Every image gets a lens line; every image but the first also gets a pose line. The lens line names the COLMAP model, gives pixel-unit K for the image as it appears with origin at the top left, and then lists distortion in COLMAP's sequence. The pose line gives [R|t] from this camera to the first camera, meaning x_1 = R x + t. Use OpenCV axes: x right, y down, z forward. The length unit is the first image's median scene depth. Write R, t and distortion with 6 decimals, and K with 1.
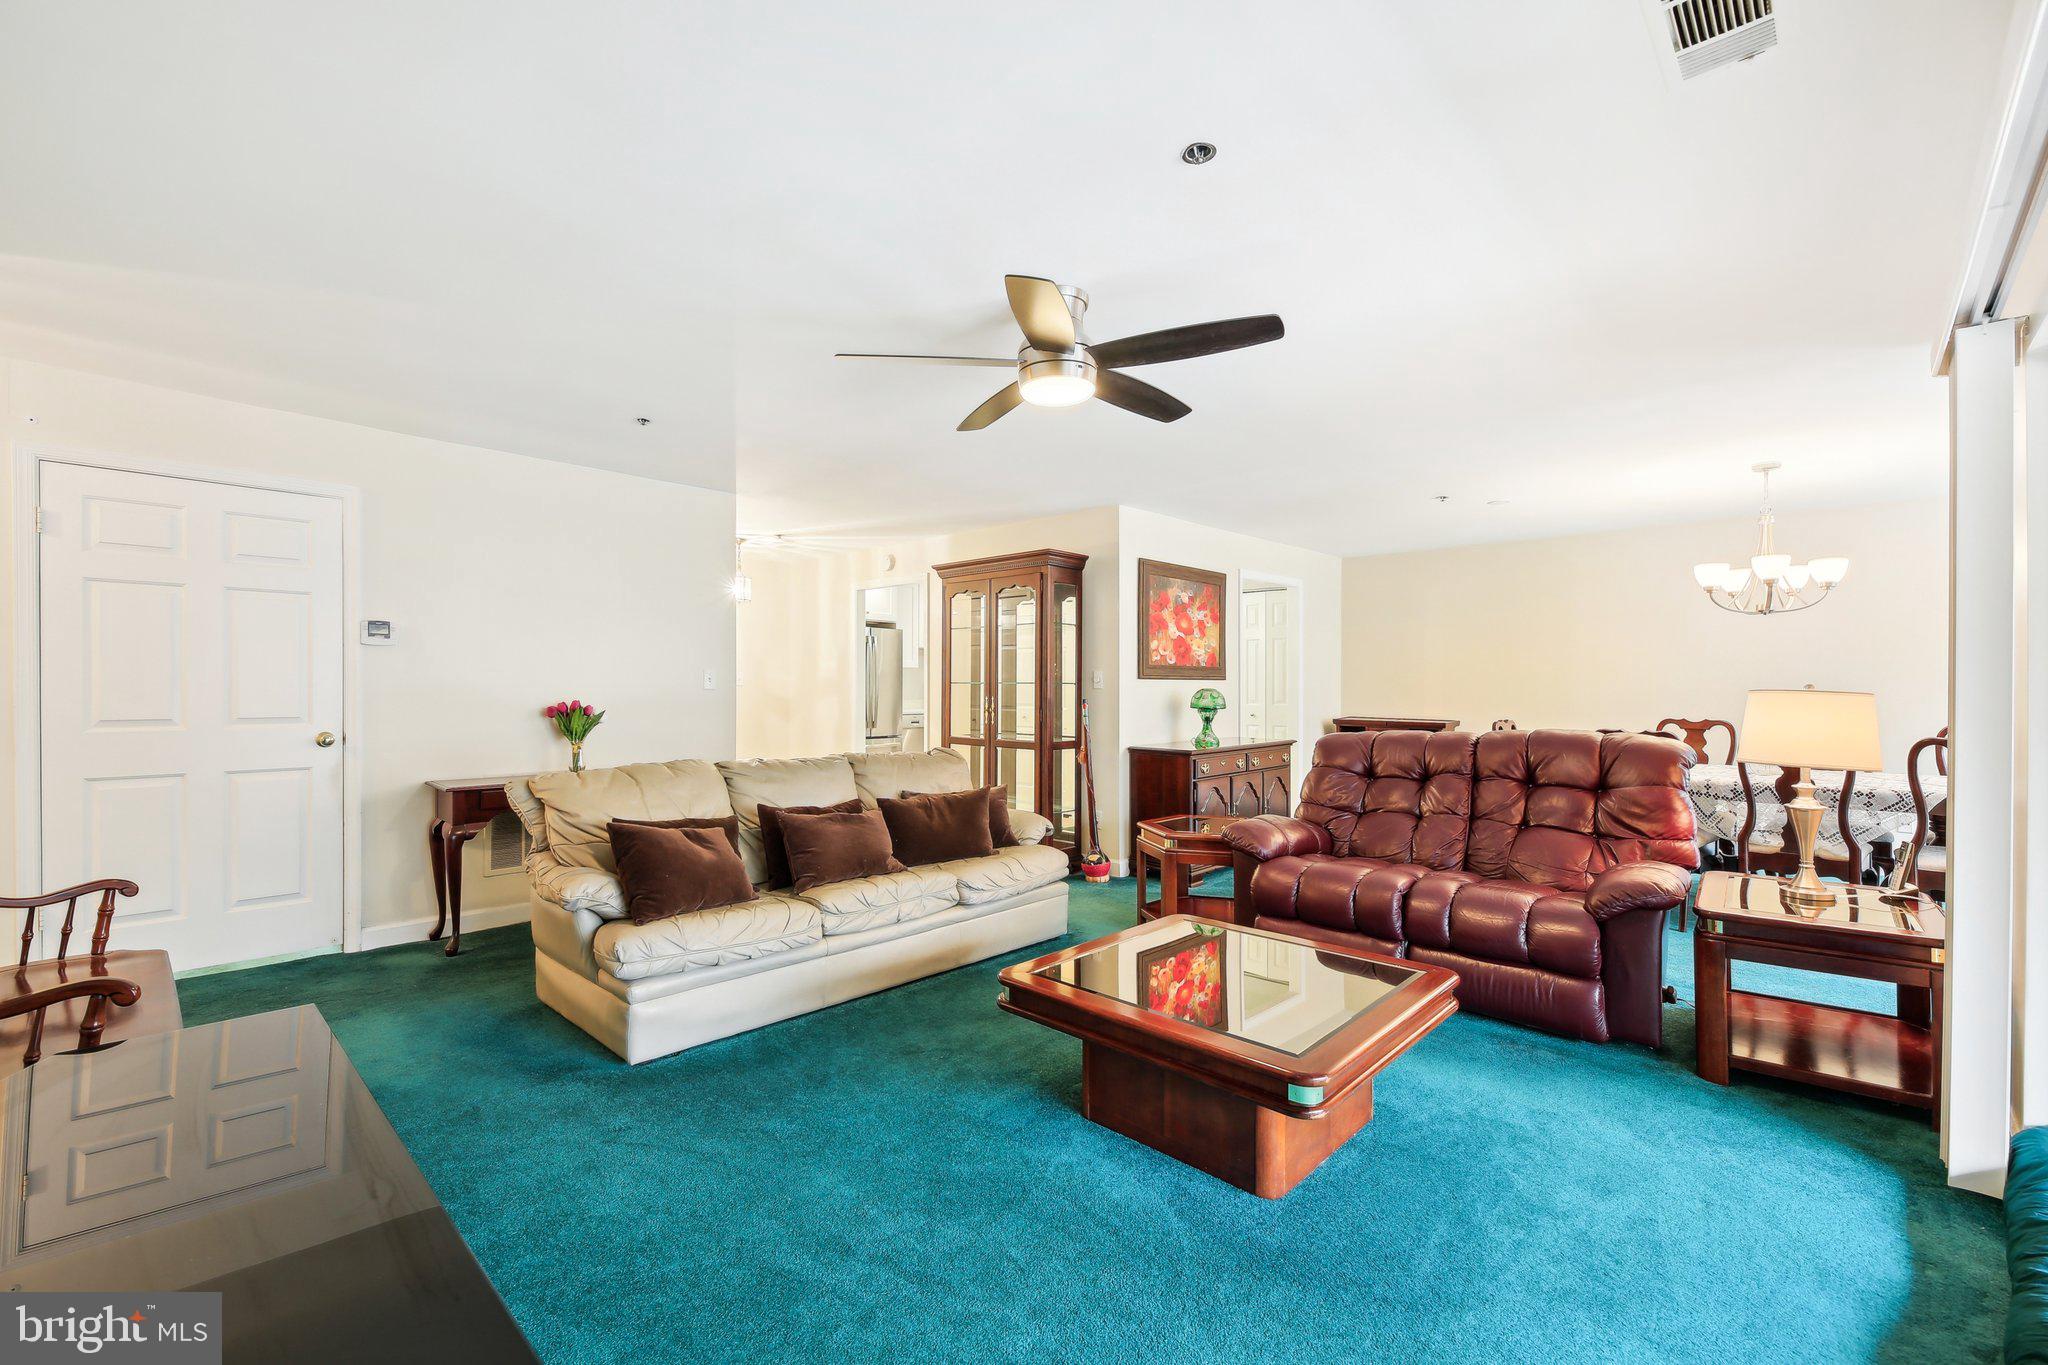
lens RADIAL K [[878.4, 0, 1025.1], [0, 878.4, 683.3], [0, 0, 1]] dist [0.001069, 0.000239]
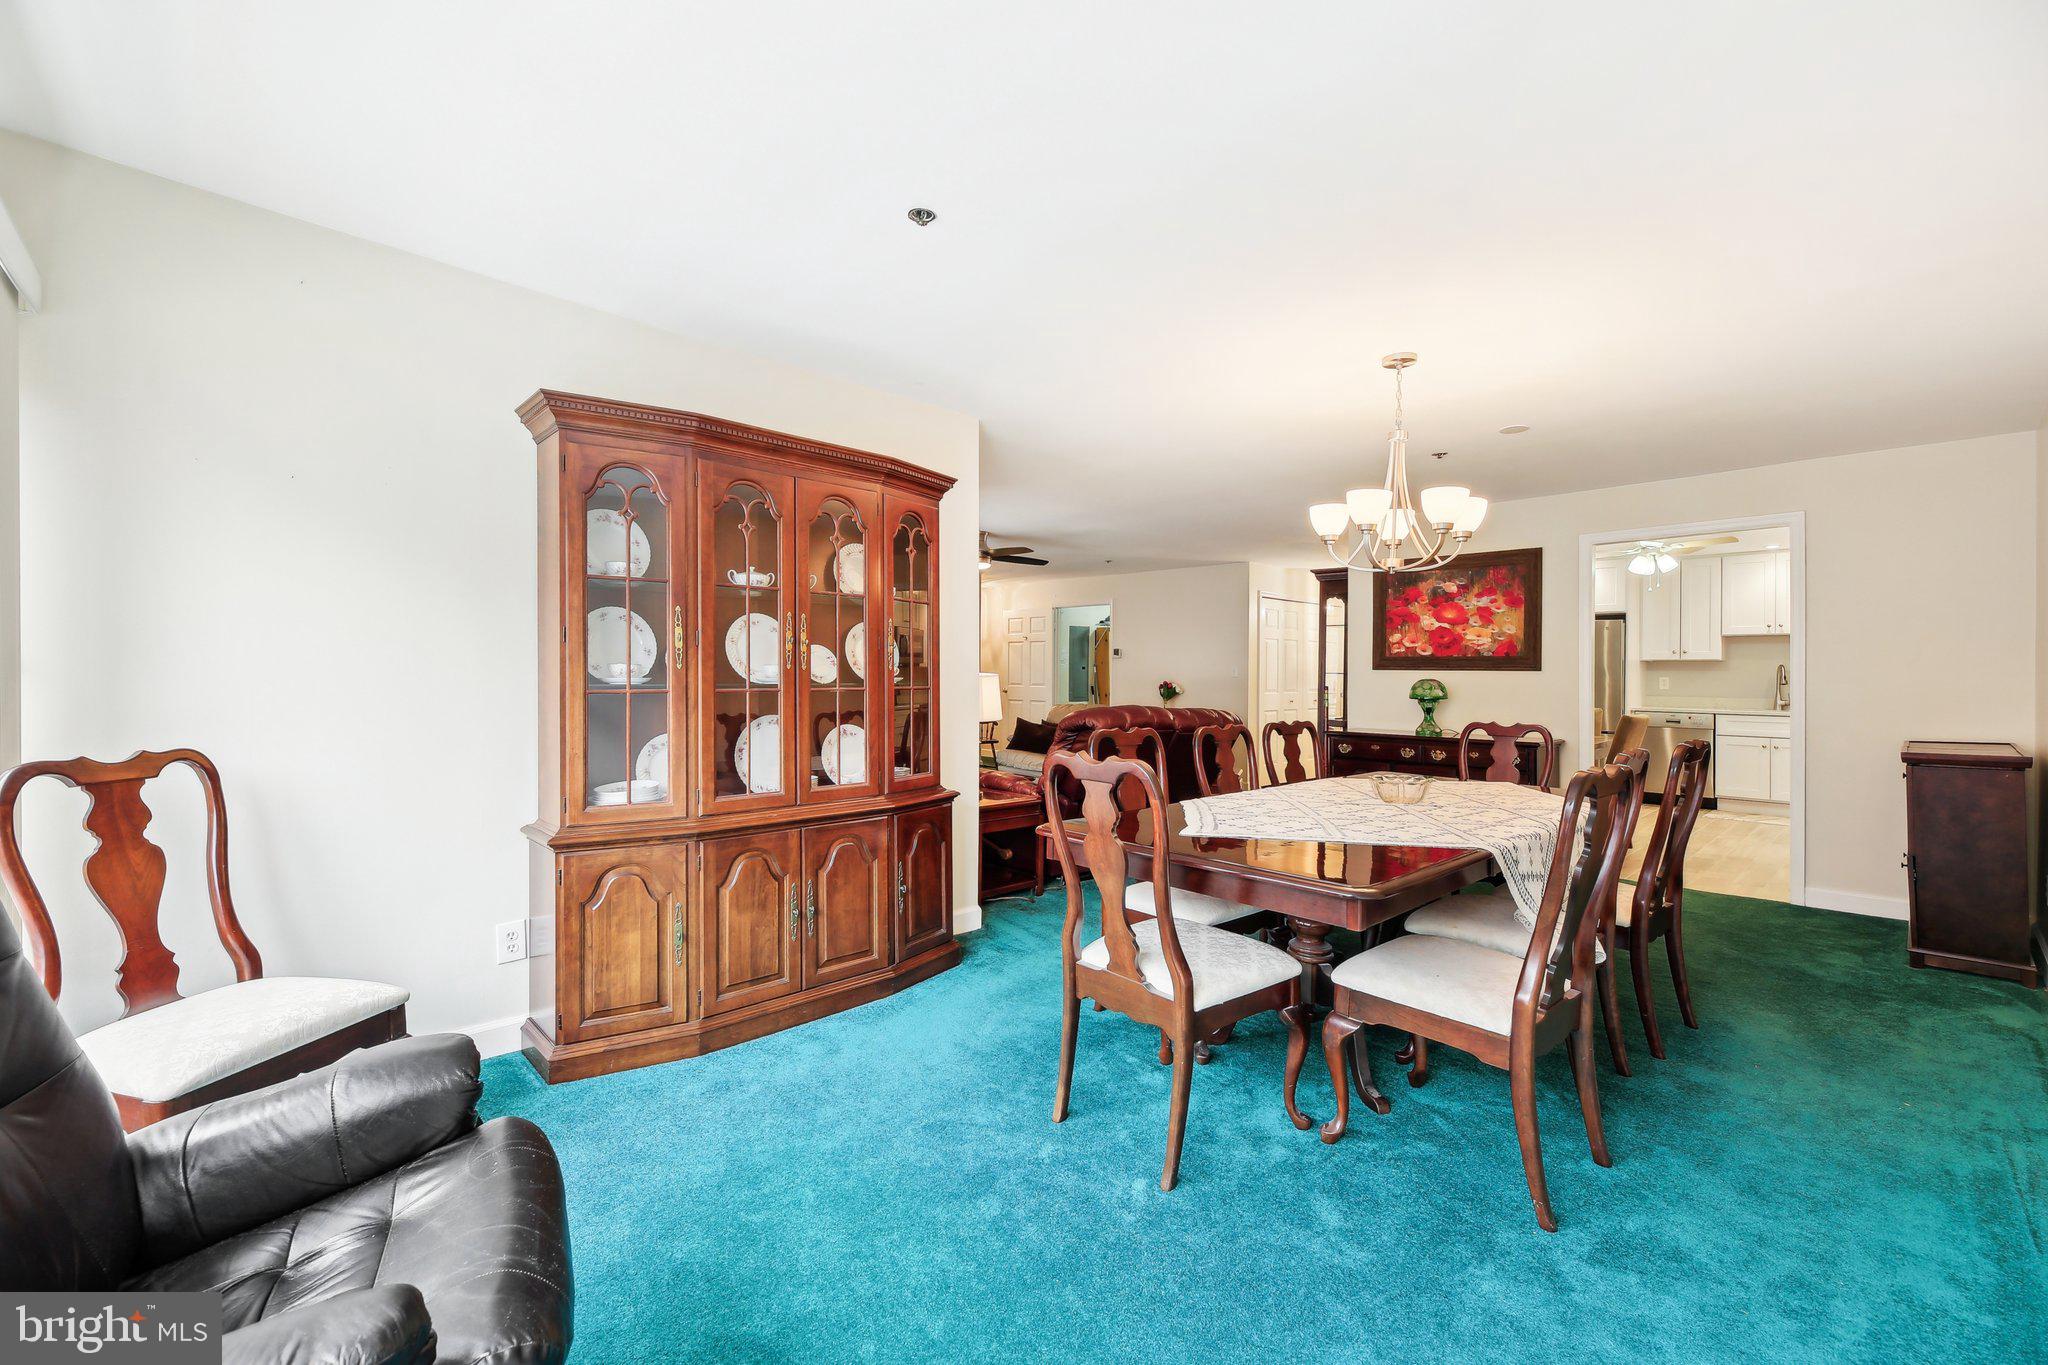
lens RADIAL K [[878.4, 0, 1011.1], [0, 878.4, 667.2], [0, 0, 1]] dist [0.001069, 0.000239]
pose [[-0.054837, -0.007975, -0.998463, 1.214505], [-0.009942, 0.999923, -0.007441, 0.004504], [0.998446, 0.009518, -0.054912, 0.571526]]
